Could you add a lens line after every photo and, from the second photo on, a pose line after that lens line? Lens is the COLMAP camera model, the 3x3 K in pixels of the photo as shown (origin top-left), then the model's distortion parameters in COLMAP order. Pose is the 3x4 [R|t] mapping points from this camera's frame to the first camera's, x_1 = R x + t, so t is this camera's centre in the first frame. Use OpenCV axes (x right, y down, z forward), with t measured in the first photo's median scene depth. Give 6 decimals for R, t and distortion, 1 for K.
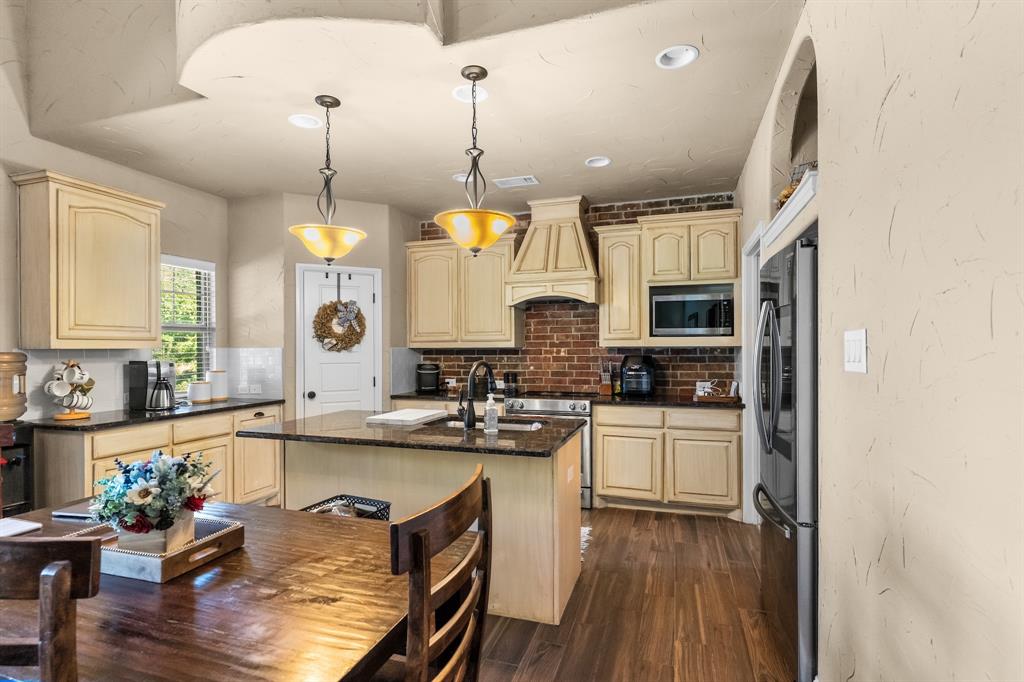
lens RADIAL K [[494.4, 0, 512.4], [0, 494.4, 346.2], [0, 0, 1]] dist [0.002085, 0.000205]
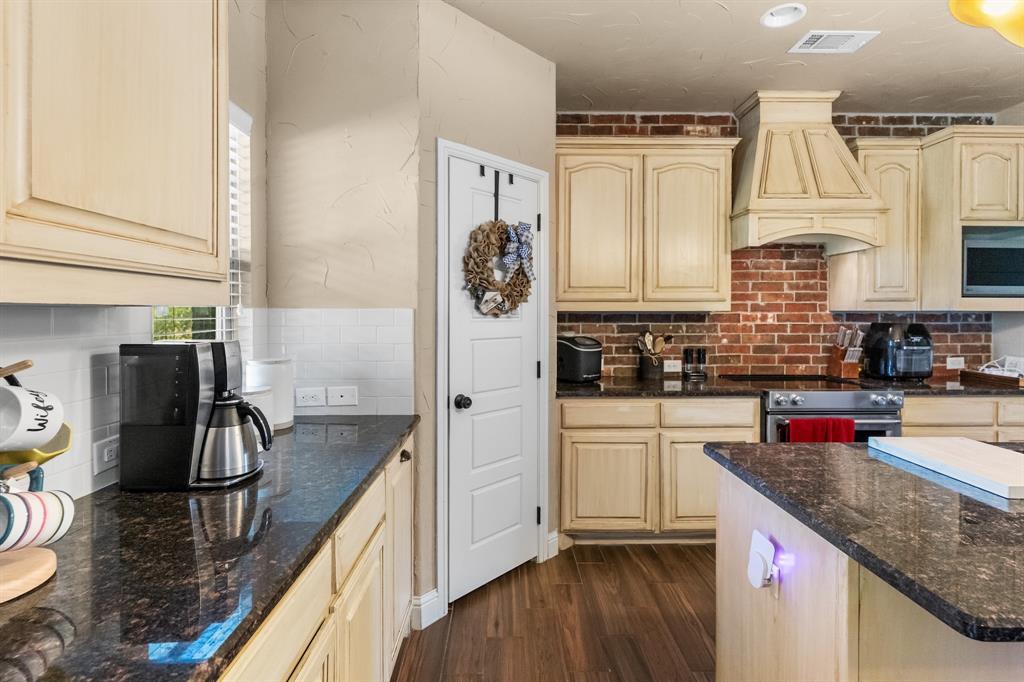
lens RADIAL K [[496.6, 0, 511.3], [0, 496.6, 316.5], [0, 0, 1]] dist [0.001737, 0.000036]
pose [[0.944244, 0.002943, 0.329234, -0.515493], [-0.006674, 0.999926, 0.010204, 0.005177], [-0.329180, -0.011832, 0.944193, 0.488718]]
